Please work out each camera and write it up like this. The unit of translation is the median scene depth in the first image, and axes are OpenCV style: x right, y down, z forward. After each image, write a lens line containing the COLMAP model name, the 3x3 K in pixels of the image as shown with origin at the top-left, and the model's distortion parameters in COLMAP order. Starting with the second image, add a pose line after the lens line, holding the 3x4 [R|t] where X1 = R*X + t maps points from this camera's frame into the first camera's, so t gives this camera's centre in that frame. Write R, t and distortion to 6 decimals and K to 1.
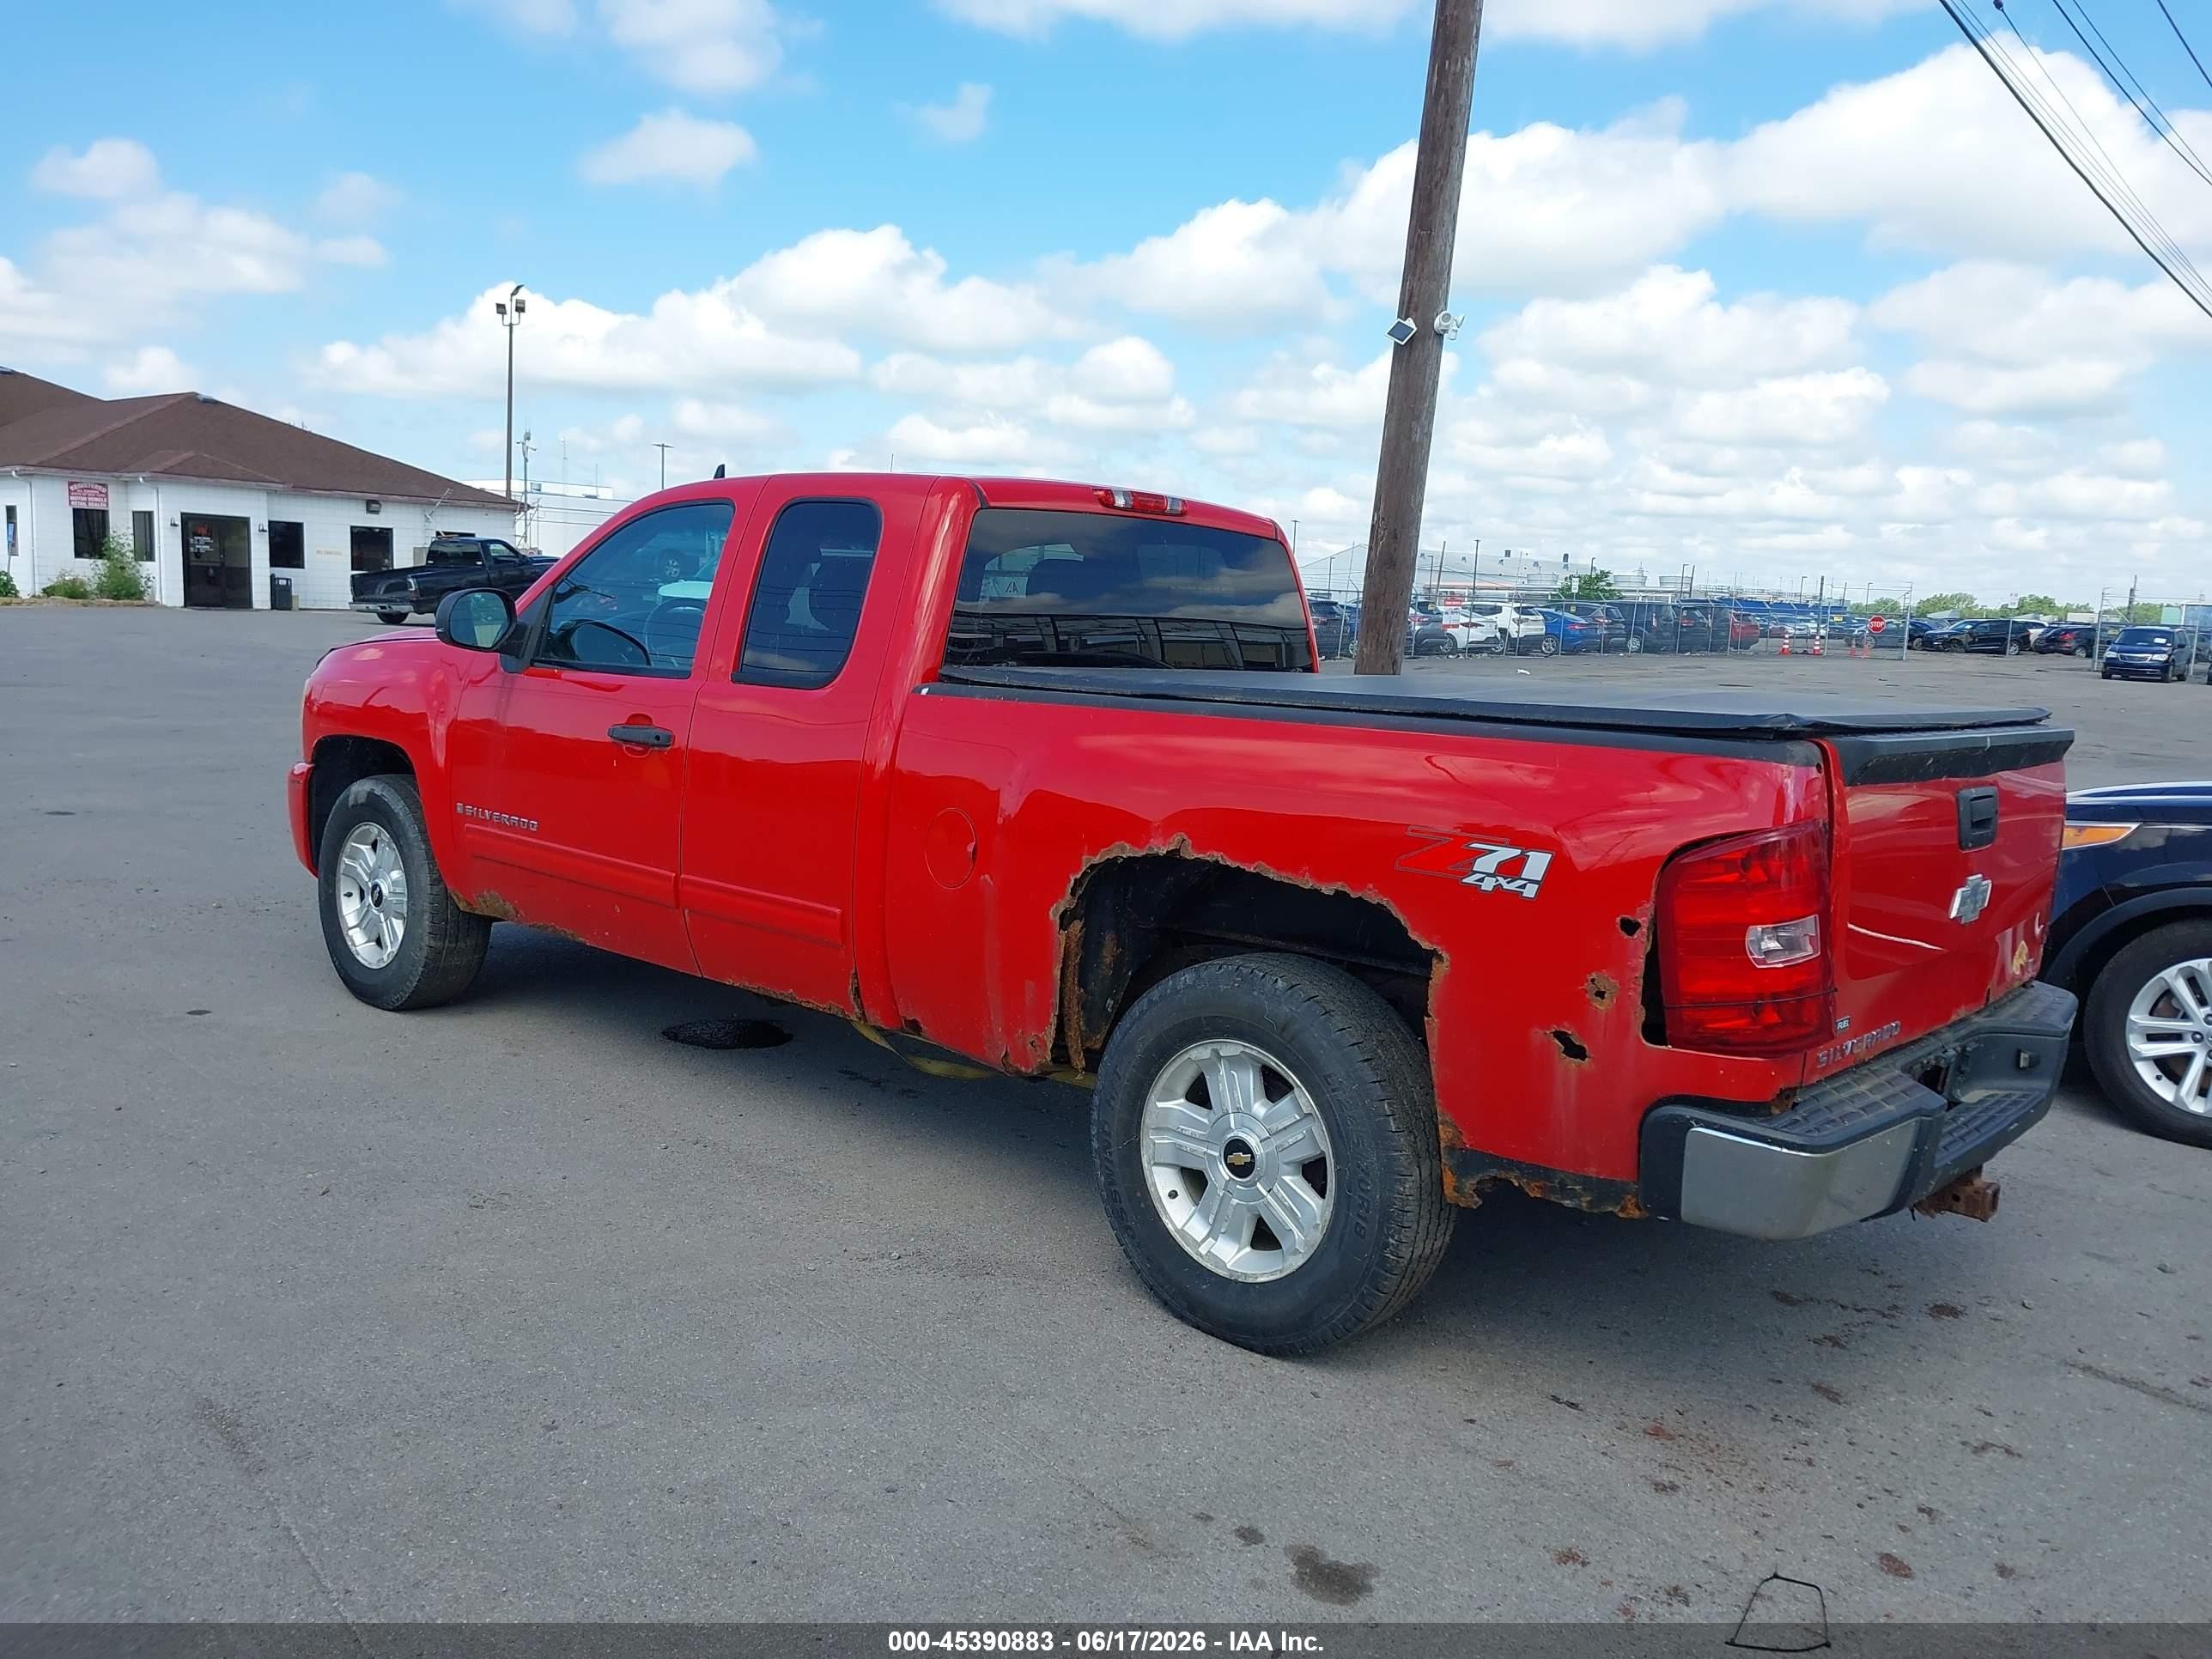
lens RADIAL K [[1720.0, 0, 1104.2], [0, 1720.0, 838.8], [0, 0, 1]] dist [0.039903, -0.008363]
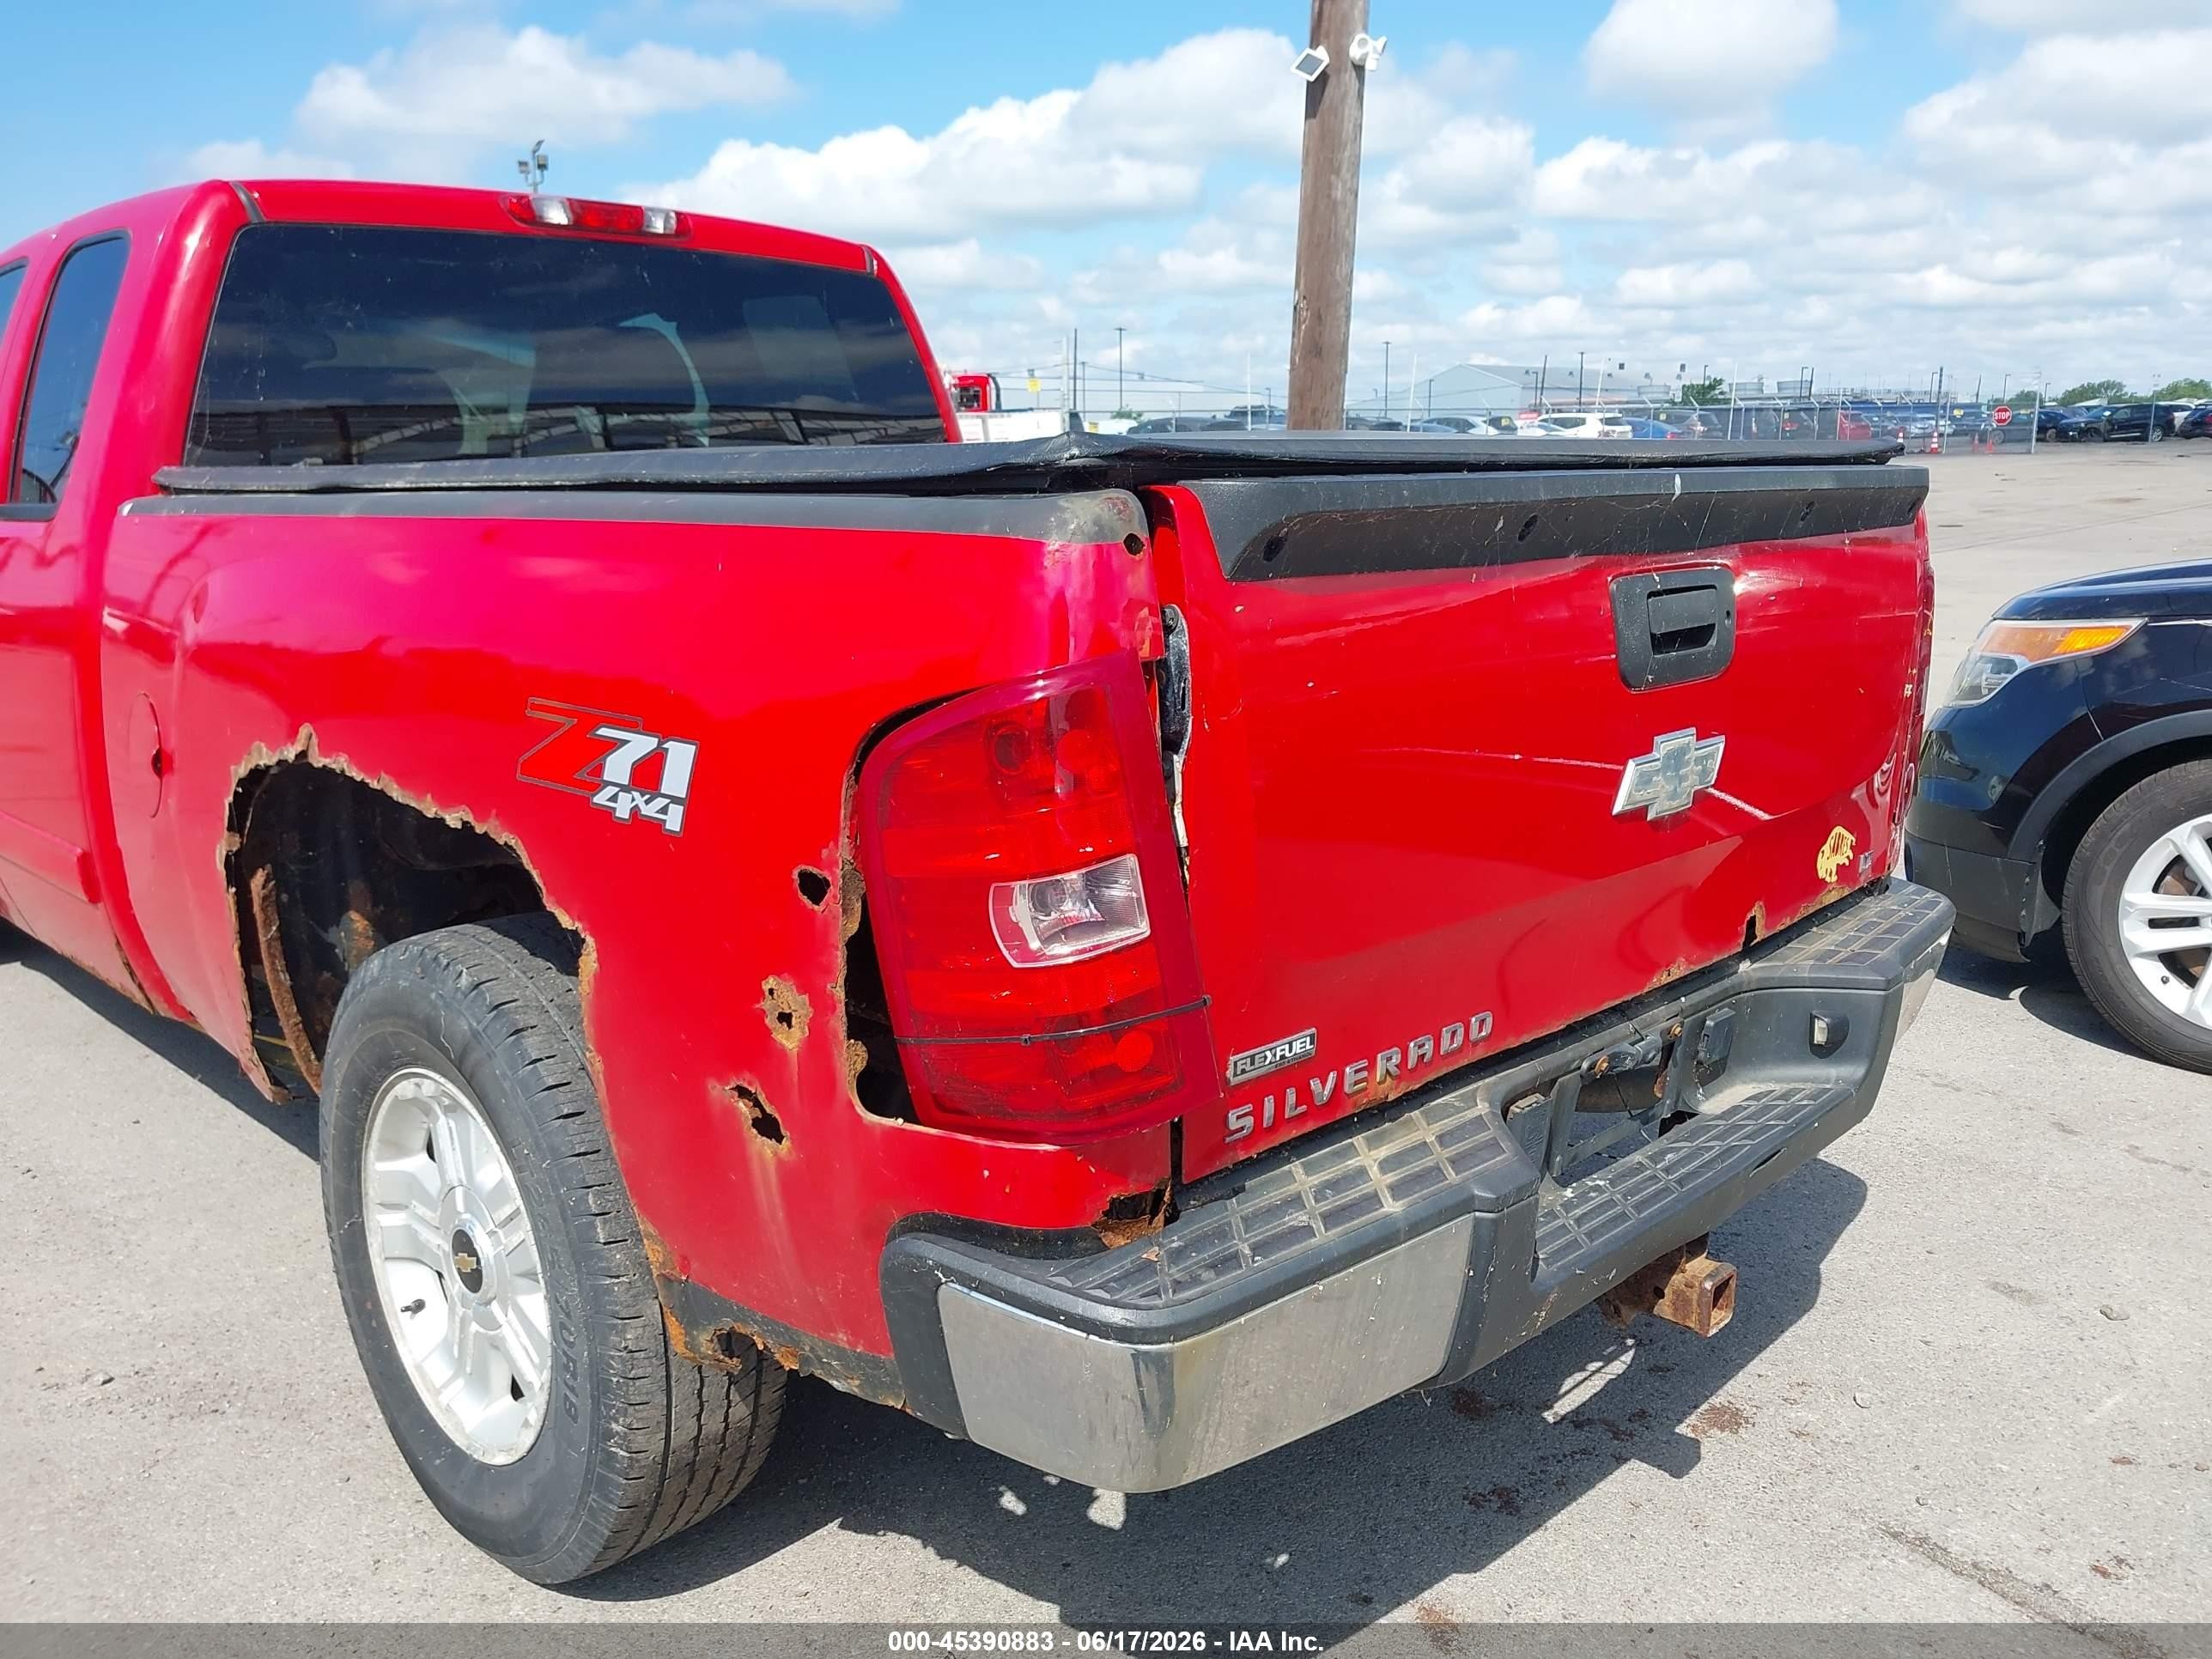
lens RADIAL K [[1743.5, 0, 1101.2], [0, 1743.5, 831.6], [0, 0, 1]] dist [0.028773, -0.001988]
pose [[0.997062, -0.044125, -0.062612, 0.338077], [0.049012, 0.995686, 0.078789, -0.000388], [0.058865, -0.081626, 0.994923, 0.409854]]
